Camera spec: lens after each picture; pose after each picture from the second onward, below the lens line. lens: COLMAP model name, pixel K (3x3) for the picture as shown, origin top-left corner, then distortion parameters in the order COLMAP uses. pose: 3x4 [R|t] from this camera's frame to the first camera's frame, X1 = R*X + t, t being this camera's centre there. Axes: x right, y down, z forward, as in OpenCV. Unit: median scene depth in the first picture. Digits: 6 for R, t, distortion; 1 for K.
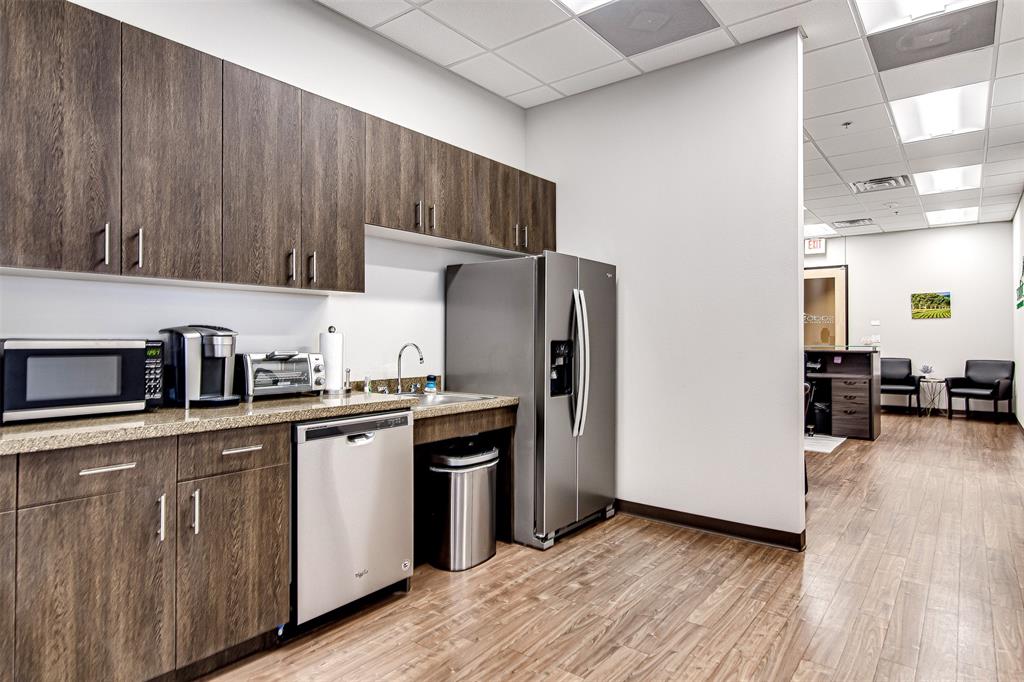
lens RADIAL K [[588.2, 0, 504.5], [0, 588.2, 336.7], [0, 0, 1]] dist [0.028037, 0.000086]
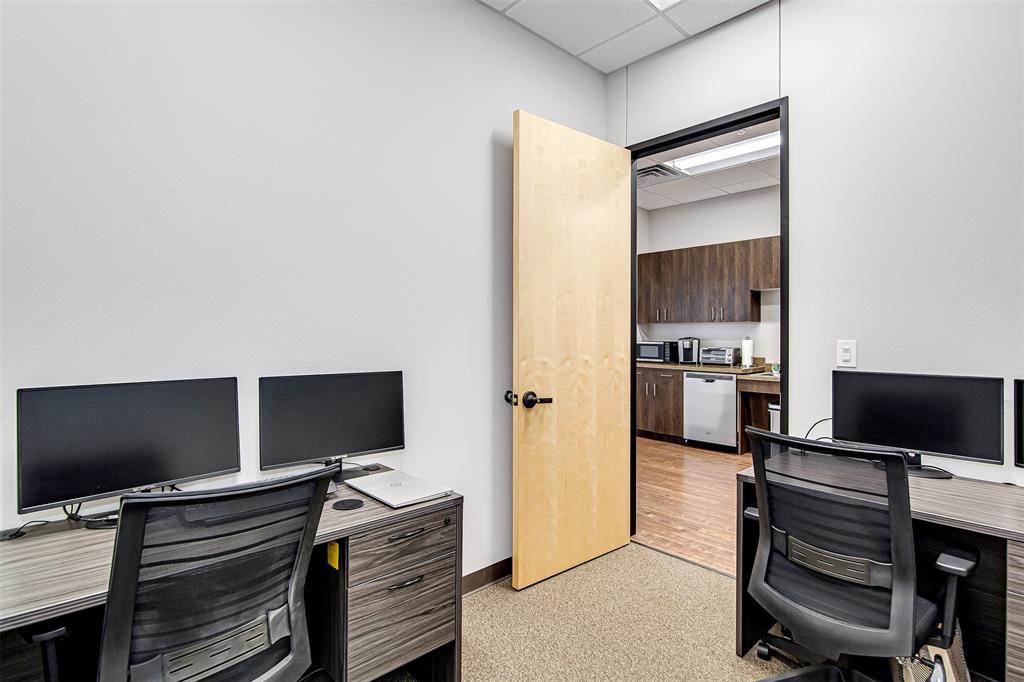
lens RADIAL K [[494.6, 0, 517.5], [0, 494.6, 336.9], [0, 0, 1]] dist [0.005216, 0.001378]
pose [[-0.139848, -0.000166, -0.990173, 0.739770], [-0.004003, 0.999992, 0.000397, -0.006853], [0.990165, 0.004020, -0.139847, 0.175150]]
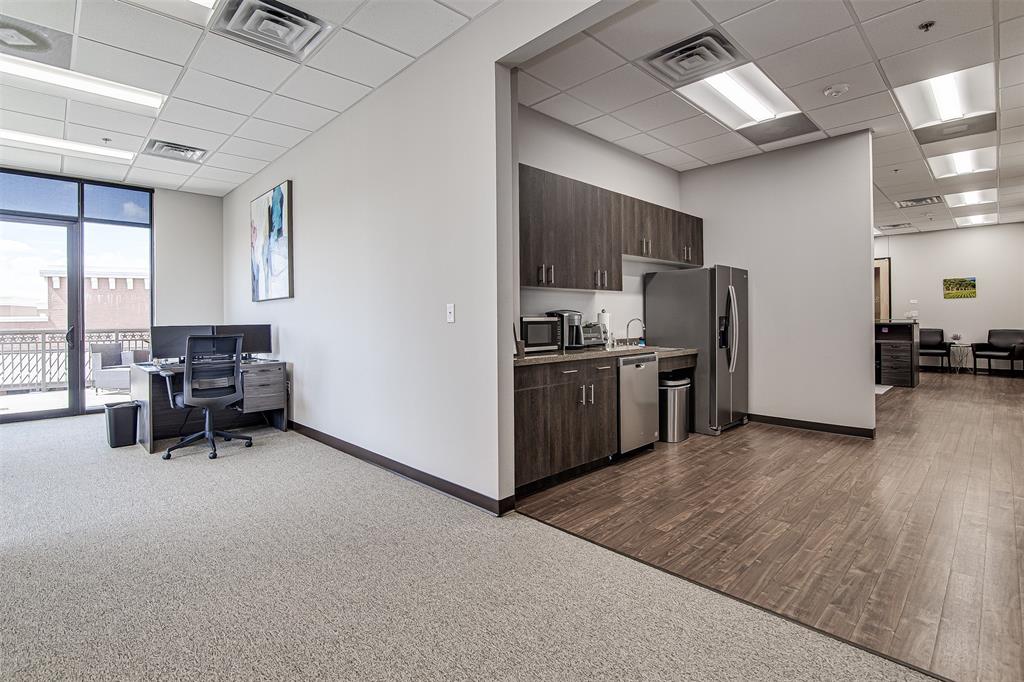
lens RADIAL K [[494.6, 0, 515.3], [0, 494.6, 320.8], [0, 0, 1]] dist [0.005216, 0.001378]
pose [[0.993734, -0.009175, -0.111392, -0.173621], [0.010118, 0.999918, 0.007910, 0.000799], [0.111310, -0.008987, 0.993745, -0.252616]]
